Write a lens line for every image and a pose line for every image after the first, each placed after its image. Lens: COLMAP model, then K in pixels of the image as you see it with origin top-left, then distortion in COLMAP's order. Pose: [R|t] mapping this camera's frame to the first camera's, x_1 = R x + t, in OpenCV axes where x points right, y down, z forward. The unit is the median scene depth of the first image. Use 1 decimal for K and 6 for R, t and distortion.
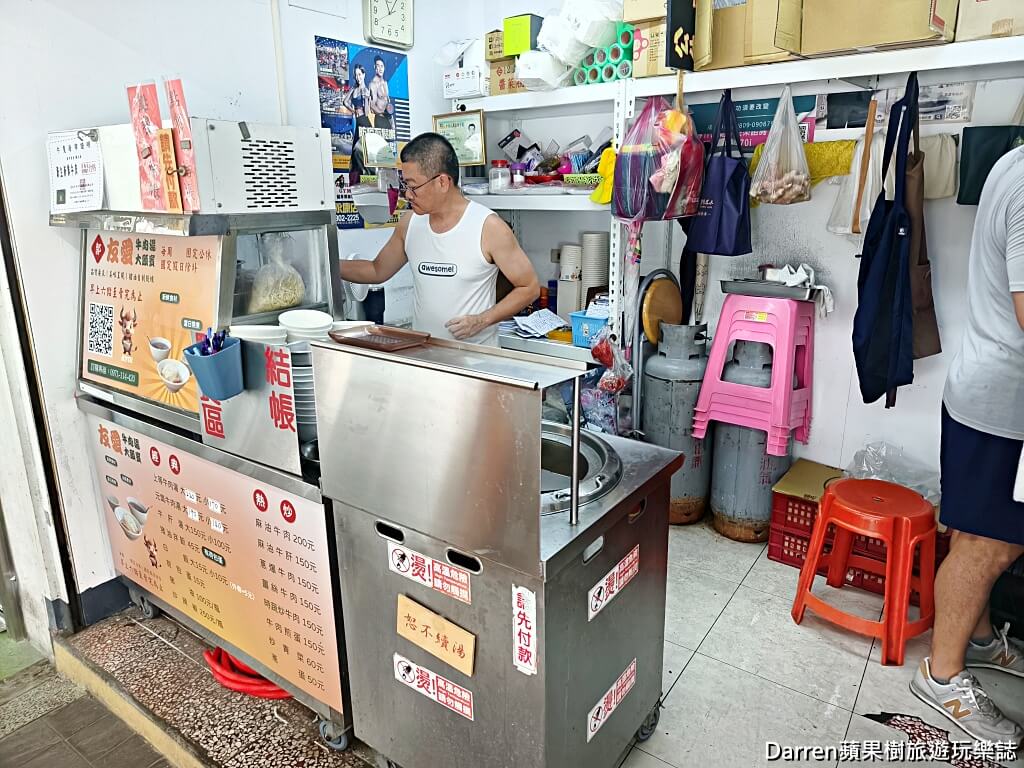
lens RADIAL K [[668.8, 0, 503.0], [0, 668.8, 362.6], [0, 0, 1]] dist [0.004059, -0.002985]
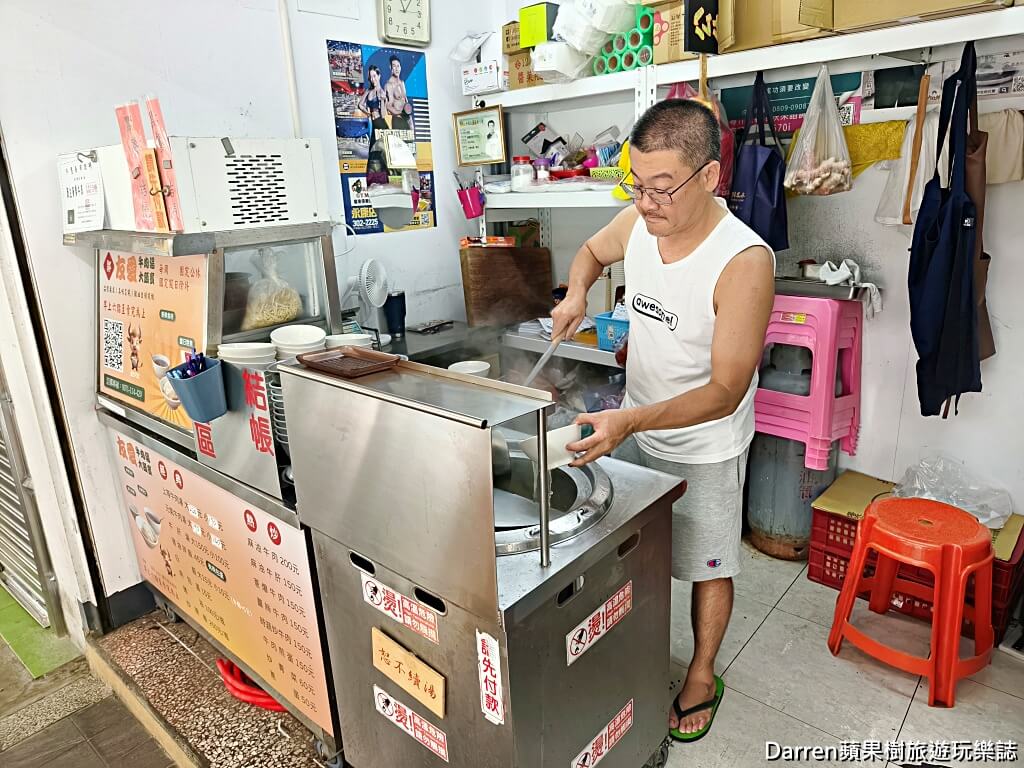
lens RADIAL K [[667.6, 0, 489.6], [0, 667.6, 365.5], [0, 0, 1]] dist [-0.002720, -0.001893]
pose [[0.993403, -0.006971, -0.114461, 0.082666], [0.009428, 0.999736, 0.020937, -0.032493], [0.114285, -0.021878, 0.993207, 0.049650]]
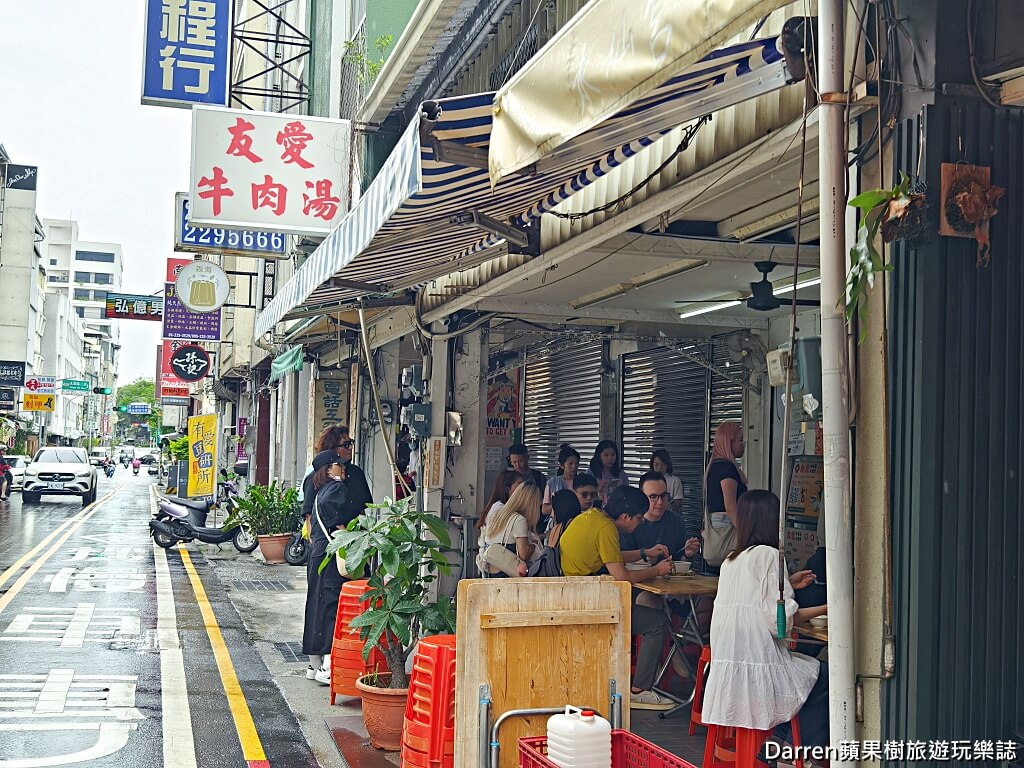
lens RADIAL K [[1293.4, 0, 512.0], [0, 1293.4, 384.0], [0, 0, 1]] dist [0.202865, 0.002491]
pose [[0.772580, -0.004649, -0.634900, 1.932493], [-0.197802, 0.948445, -0.247641, 1.072781], [0.603319, 0.316906, 0.731831, -3.799415]]
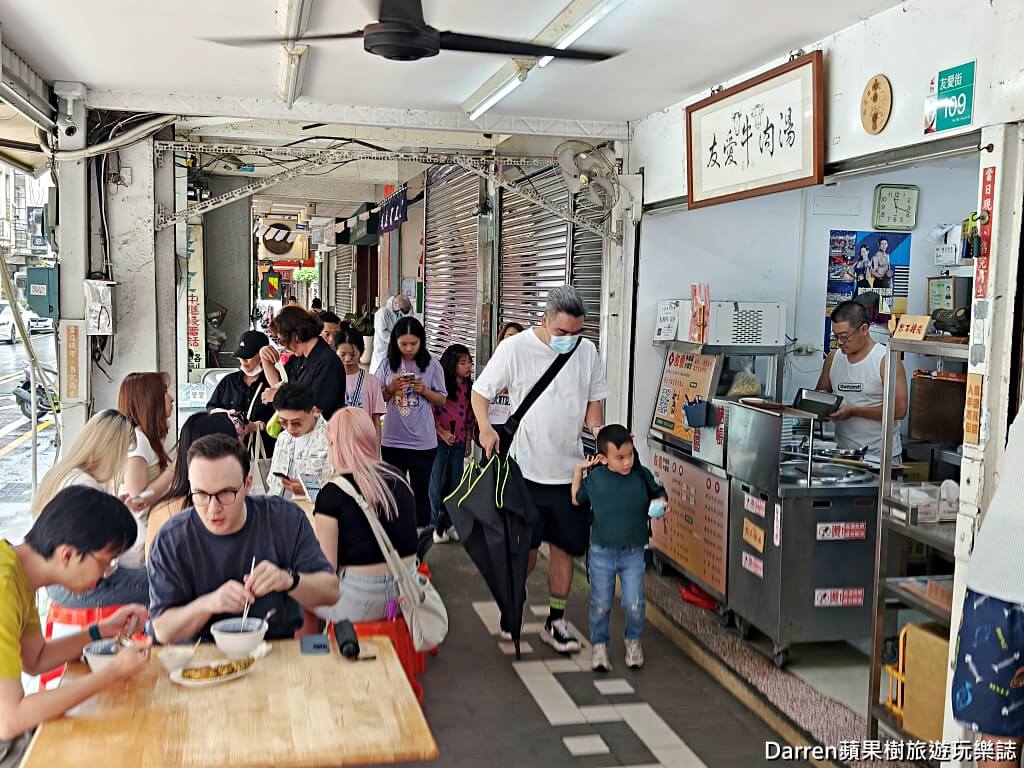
lens RADIAL K [[1145.8, 0, 508.0], [0, 1145.8, 415.2], [0, 0, 1]] dist [0.203524, -0.634610]
pose [[0.729778, 0.097509, -0.676695, 1.203792], [-0.201344, 0.976535, -0.076423, 0.308113], [0.653364, 0.192021, 0.732286, -1.561629]]
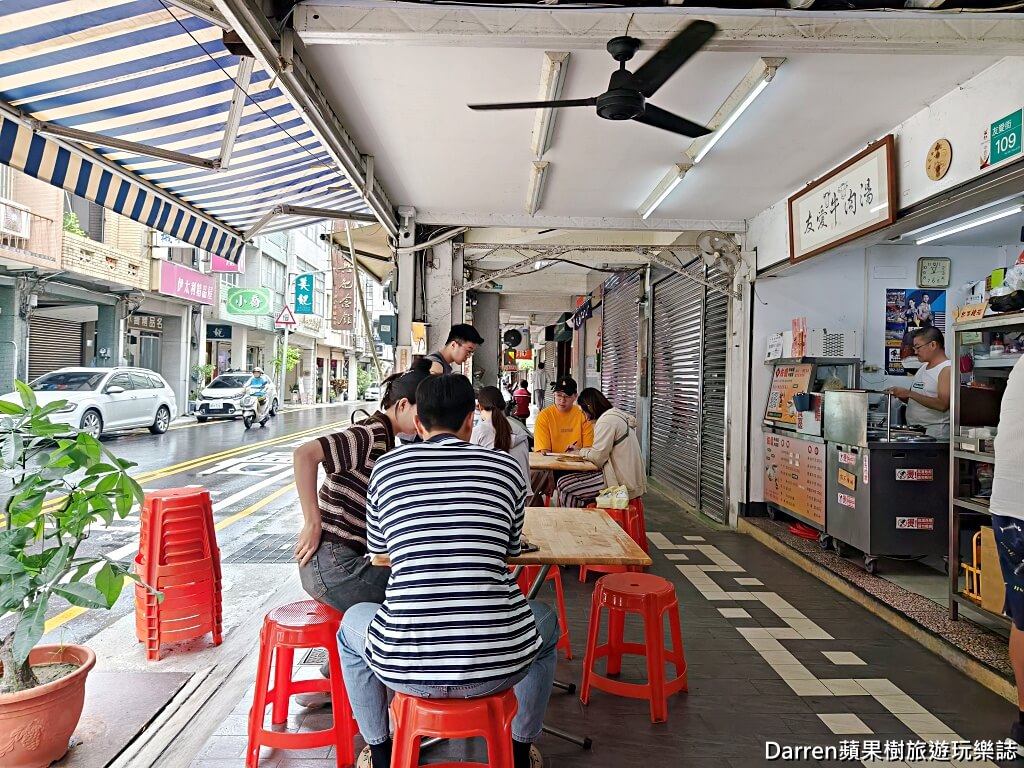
lens RADIAL K [[704.7, 0, 514.6], [0, 704.7, 373.4], [0, 0, 1]] dist [0.027069, -0.001749]
pose [[0.592630, 0.010733, -0.805403, 1.089685], [-0.230445, 0.960374, -0.156768, 0.530851], [0.771806, 0.278507, 0.571620, -1.492557]]
